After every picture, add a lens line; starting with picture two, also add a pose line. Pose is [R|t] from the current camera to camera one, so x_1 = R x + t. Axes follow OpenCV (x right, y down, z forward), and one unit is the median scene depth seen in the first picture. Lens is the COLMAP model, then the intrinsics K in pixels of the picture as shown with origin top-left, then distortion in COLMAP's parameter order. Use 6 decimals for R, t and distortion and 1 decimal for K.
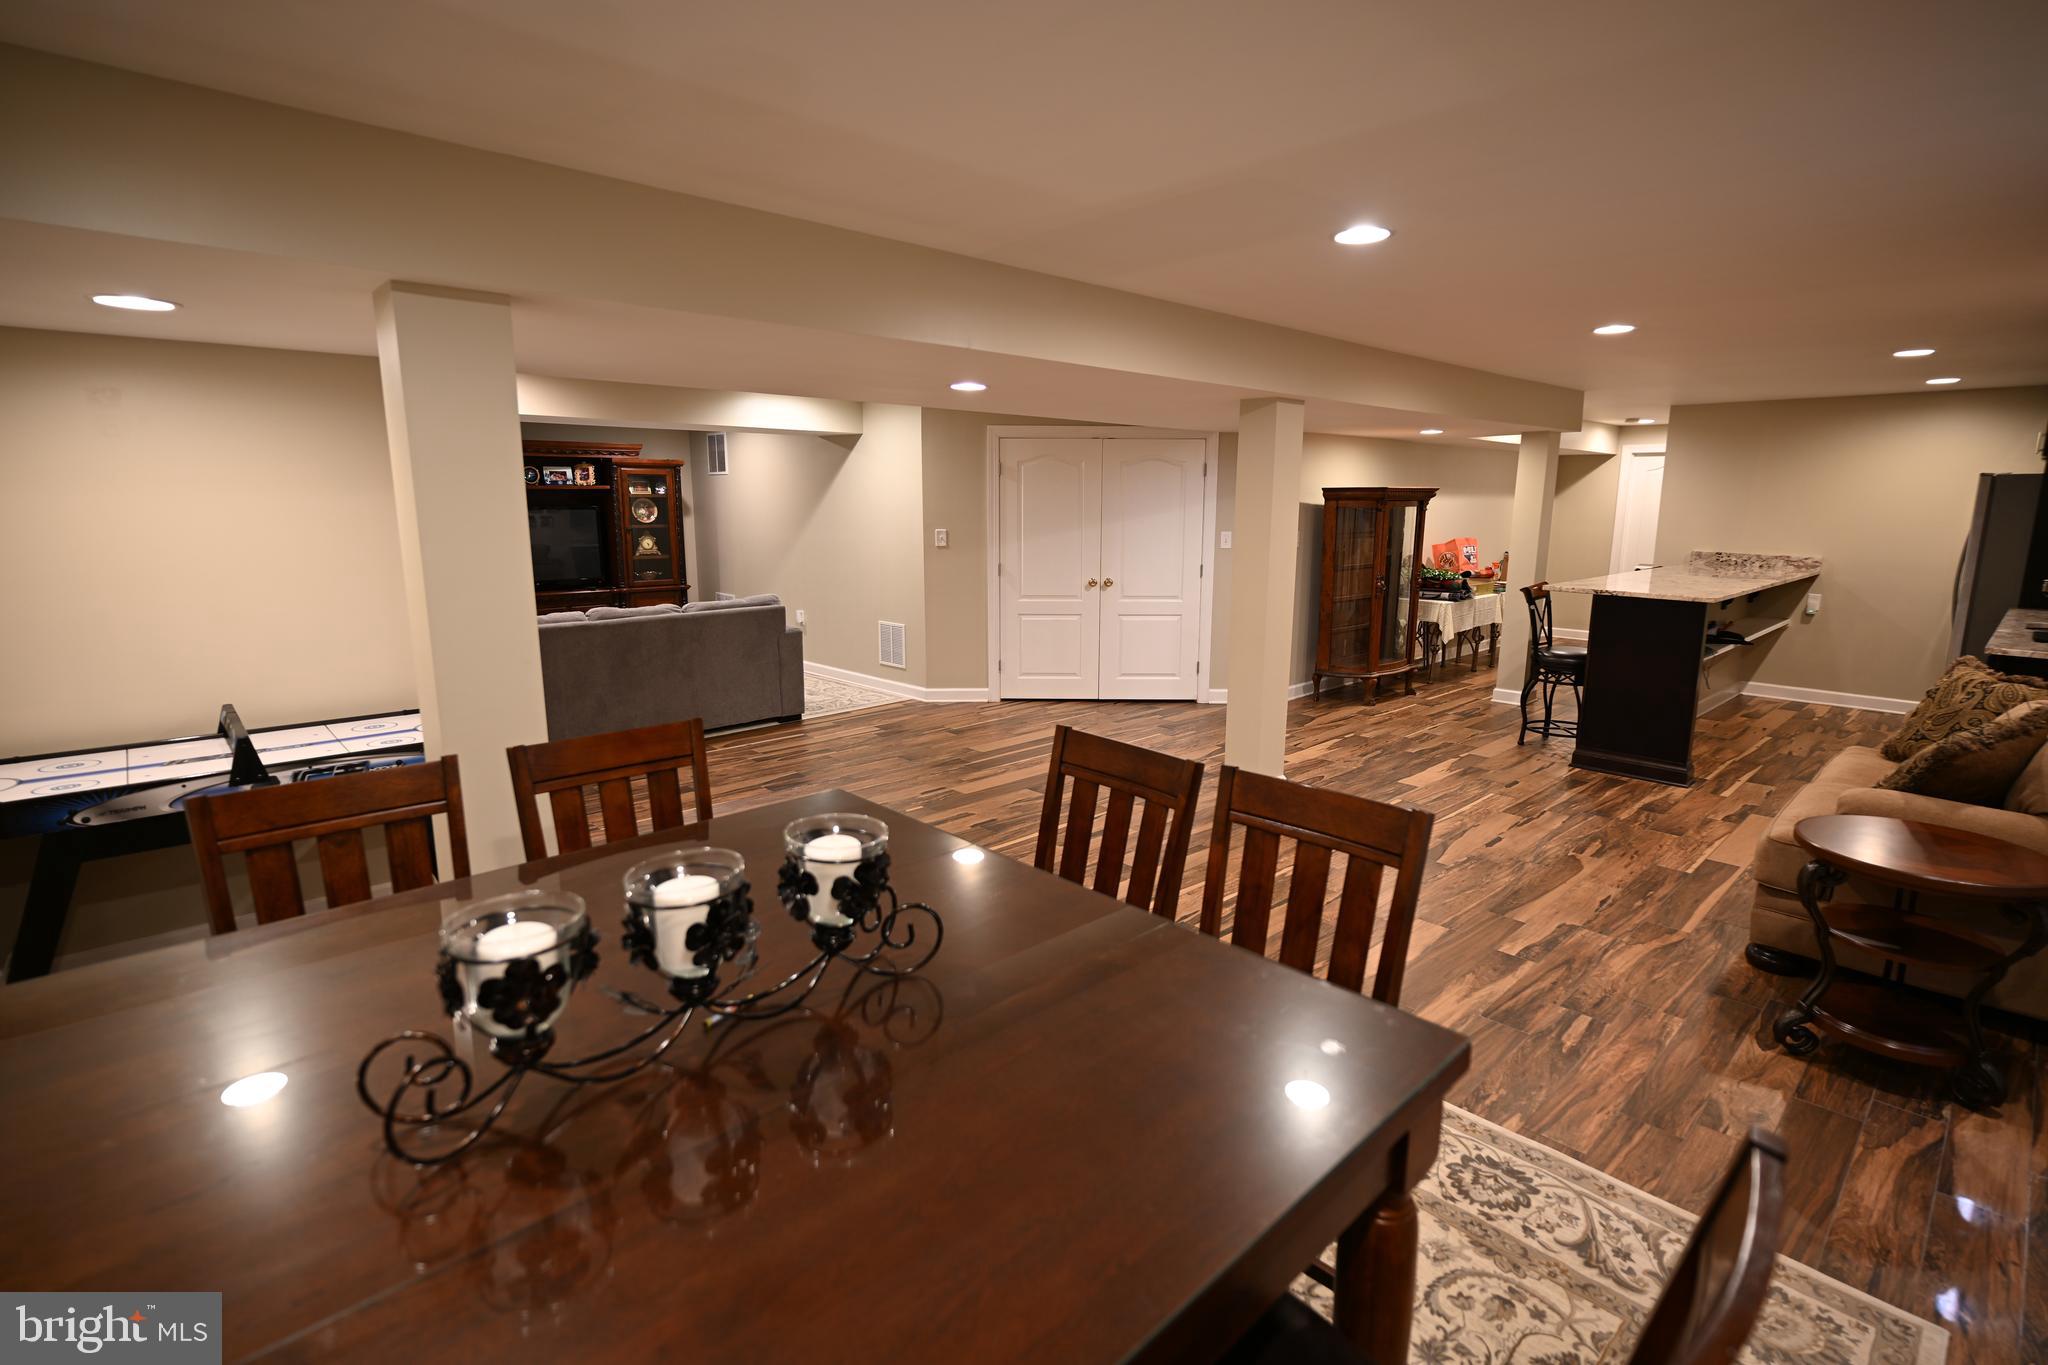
lens RADIAL K [[970.3, 0, 1031.6], [0, 970.3, 681.9], [0, 0, 1]] dist [0.000880, 0.000756]
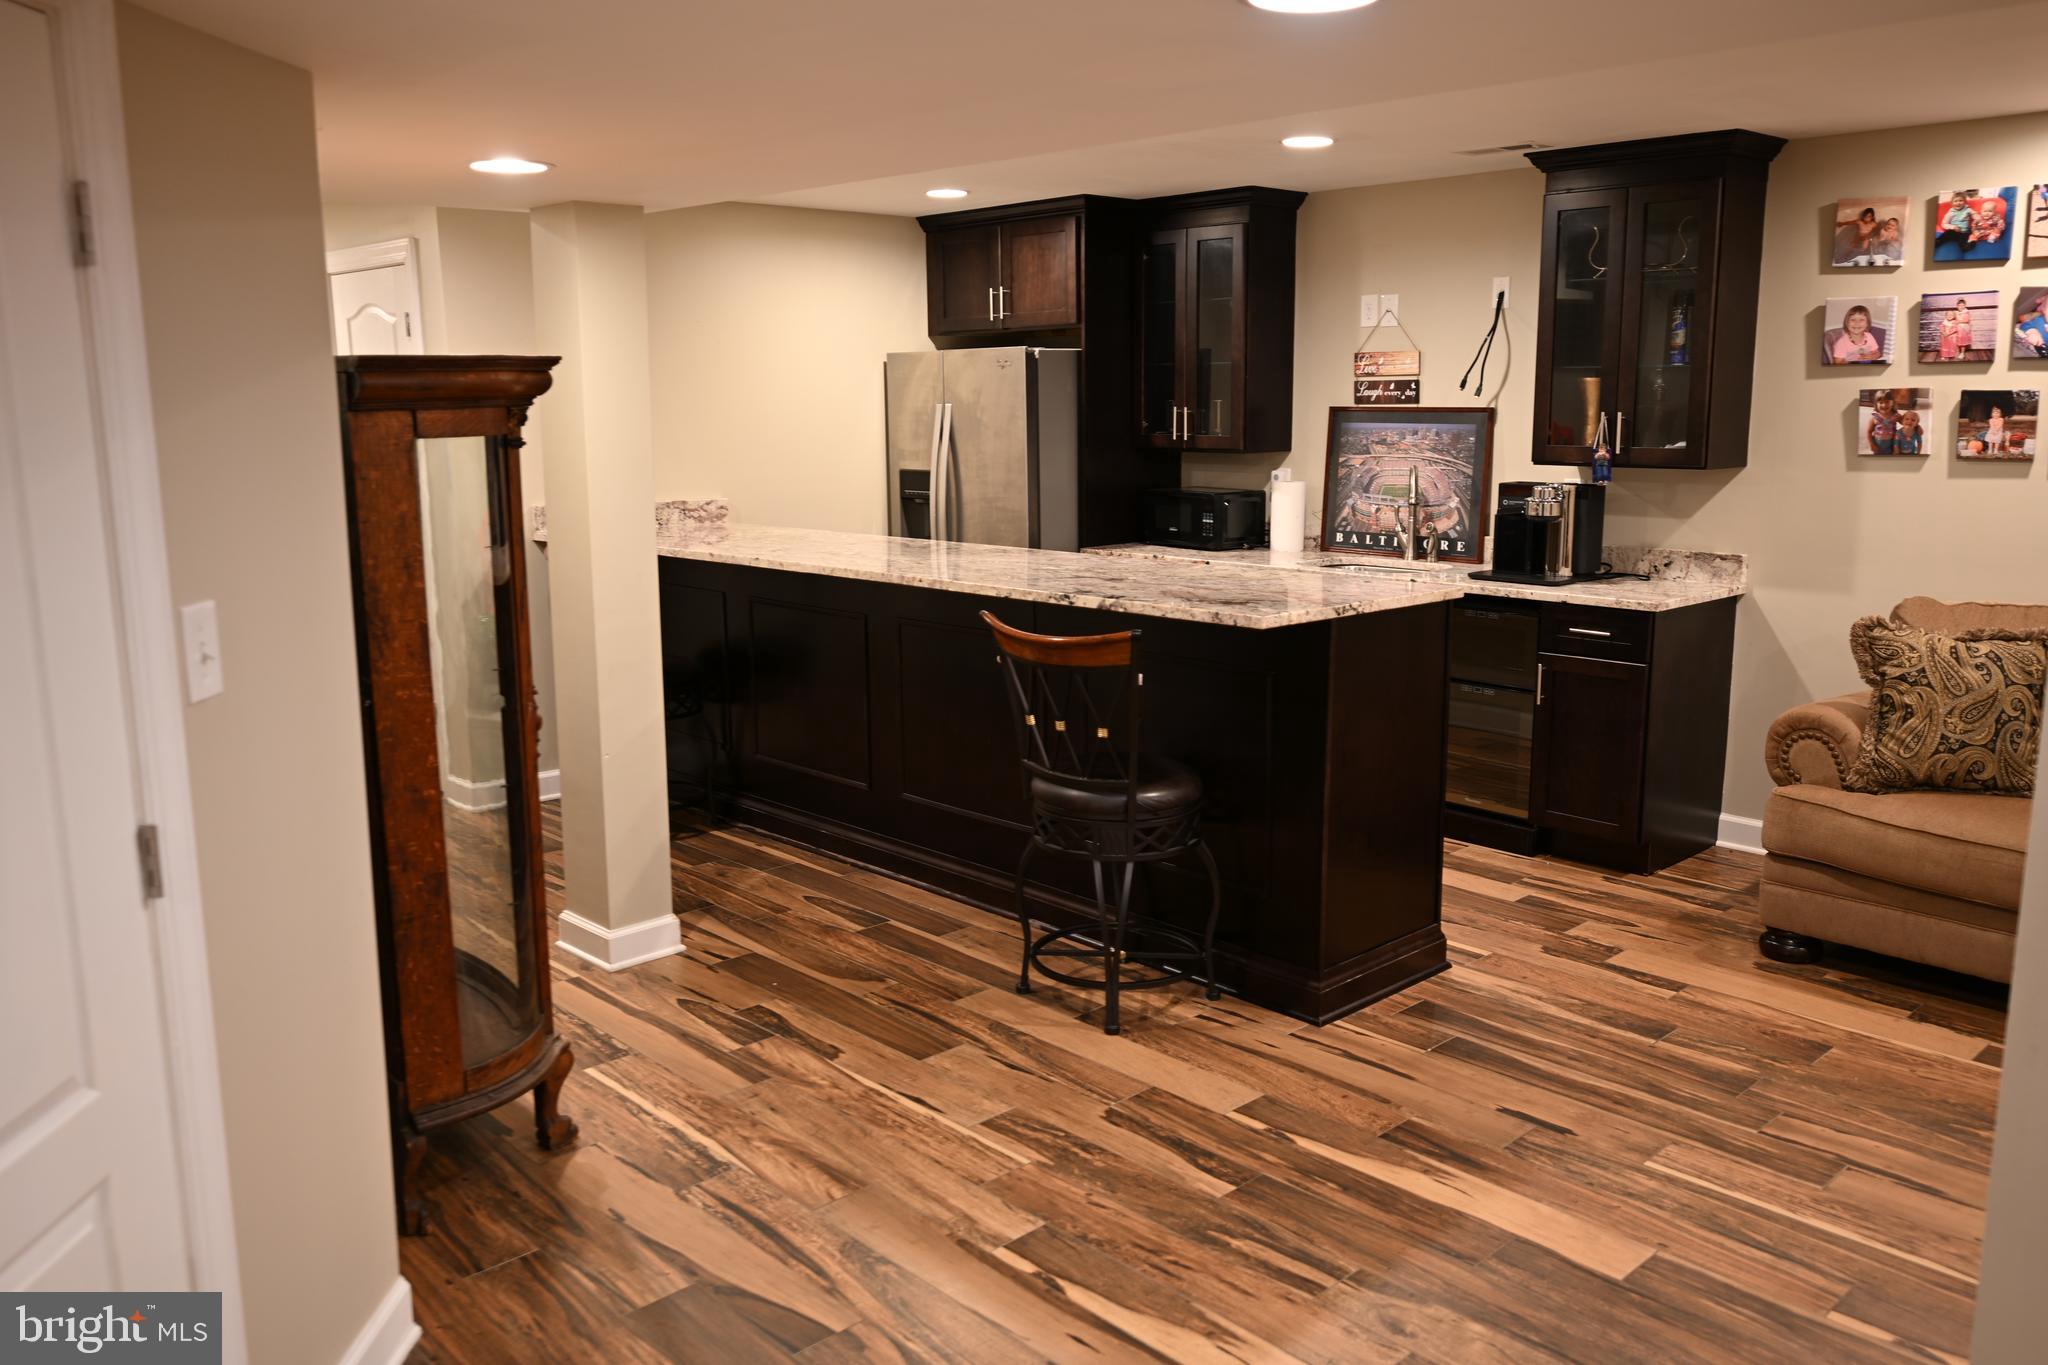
lens RADIAL K [[1605.0, 0, 1017.1], [0, 1605.0, 672.2], [0, 0, 1]] dist [-0.003811, 0.001990]
pose [[0.008462, -0.180676, 0.983506, -0.102201], [0.195714, 0.964819, 0.175559, -0.211249], [-0.980625, 0.191000, 0.043525, 1.084396]]
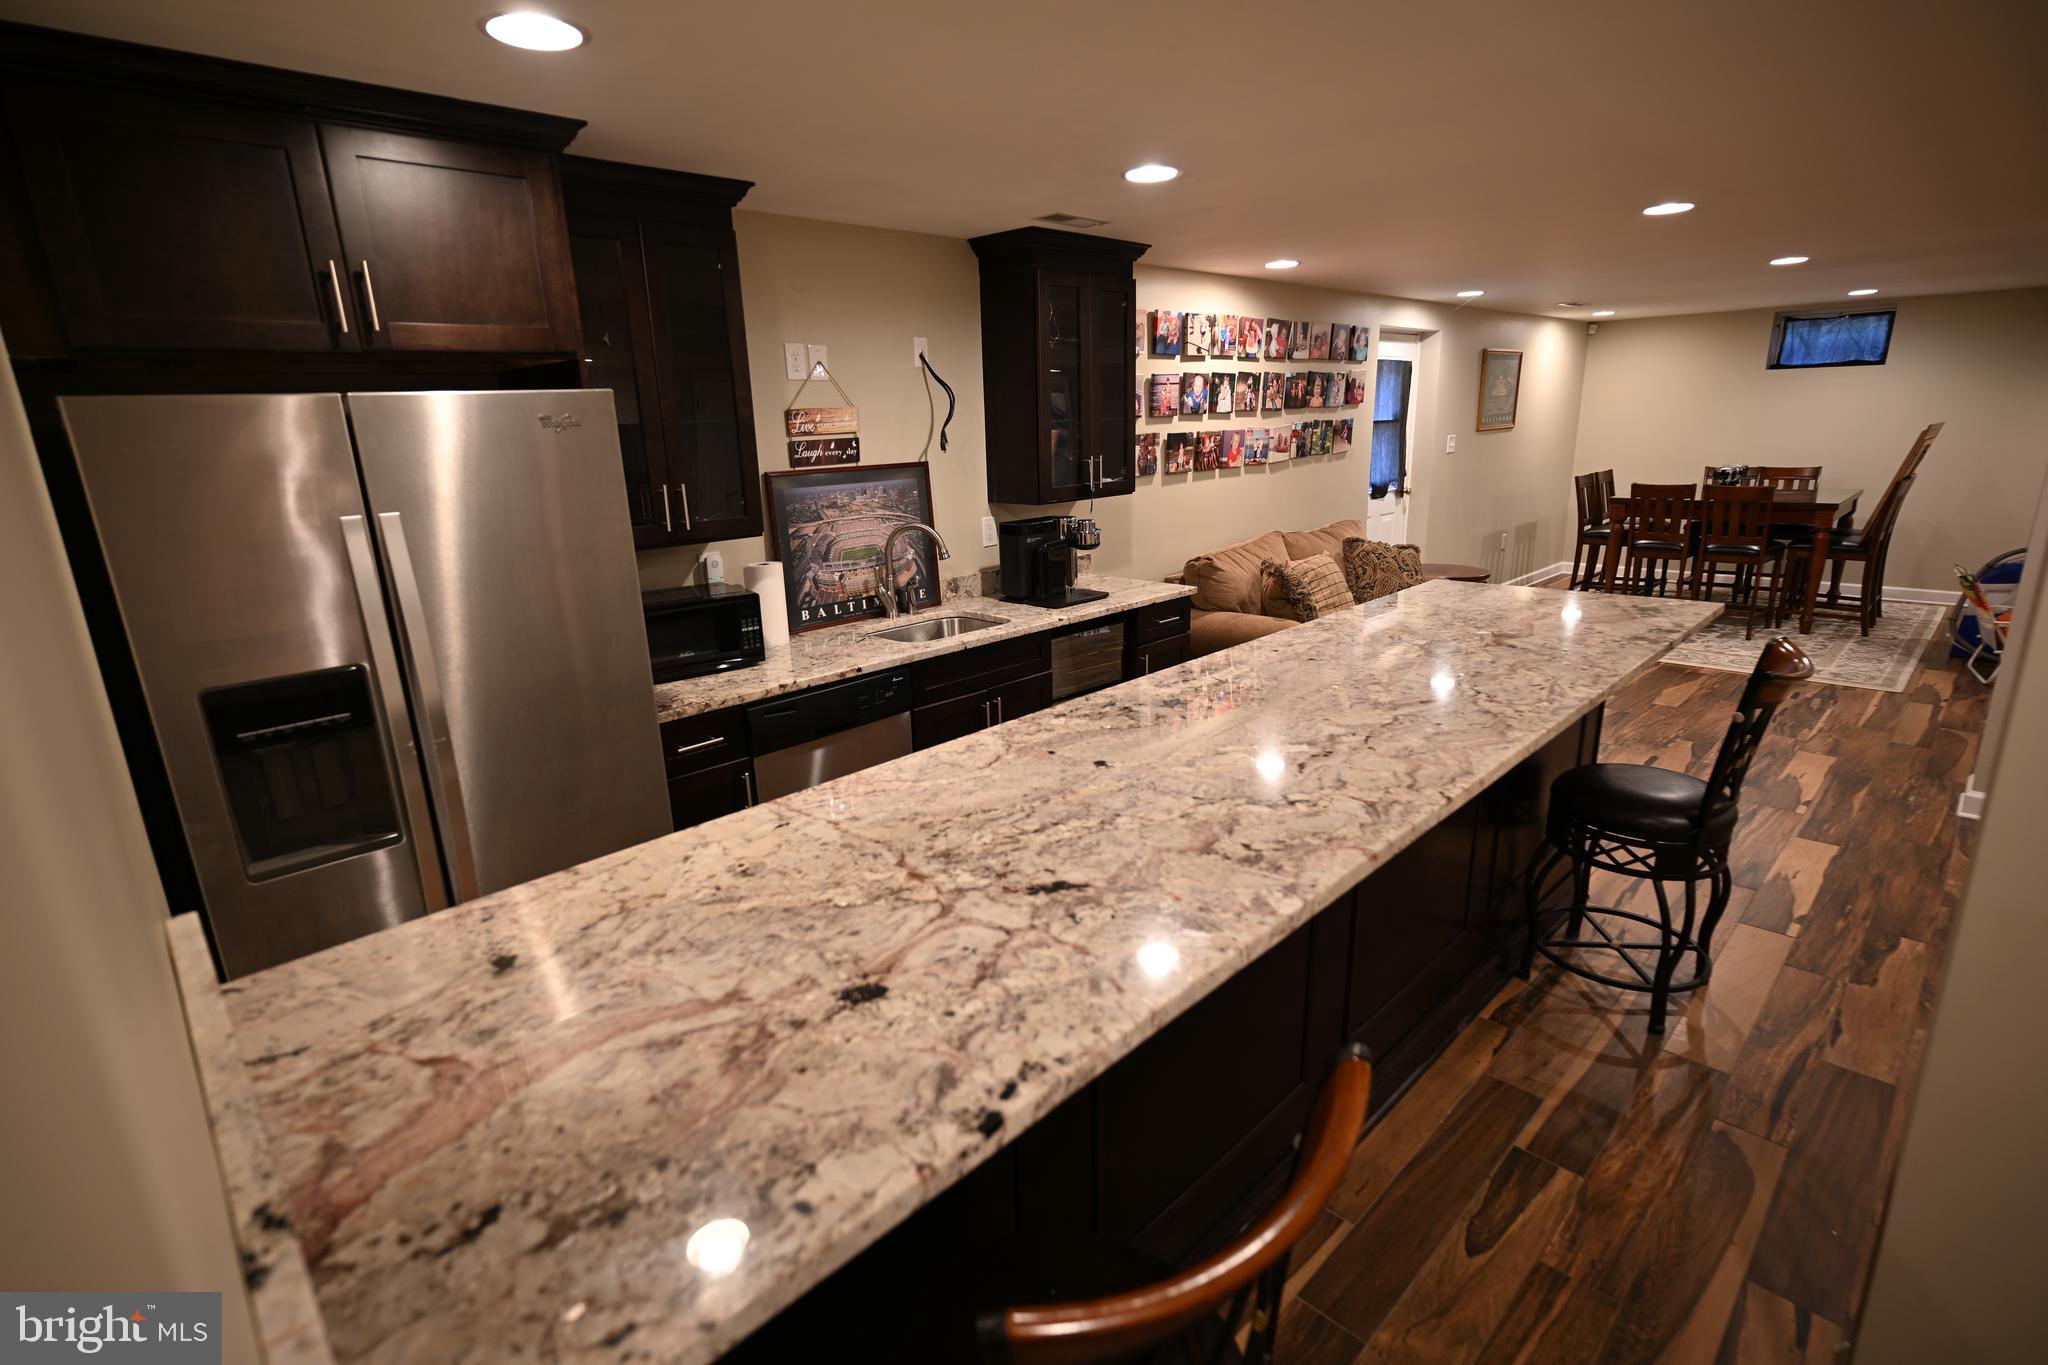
lens RADIAL K [[970.3, 0, 1021.6], [0, 970.3, 683.8], [0, 0, 1]] dist [0.000880, 0.000756]
pose [[-0.999564, 0.028855, -0.006330, 0.902277], [0.023117, 0.897426, 0.440559, -0.292482], [0.018393, 0.440220, -0.897701, 1.477232]]
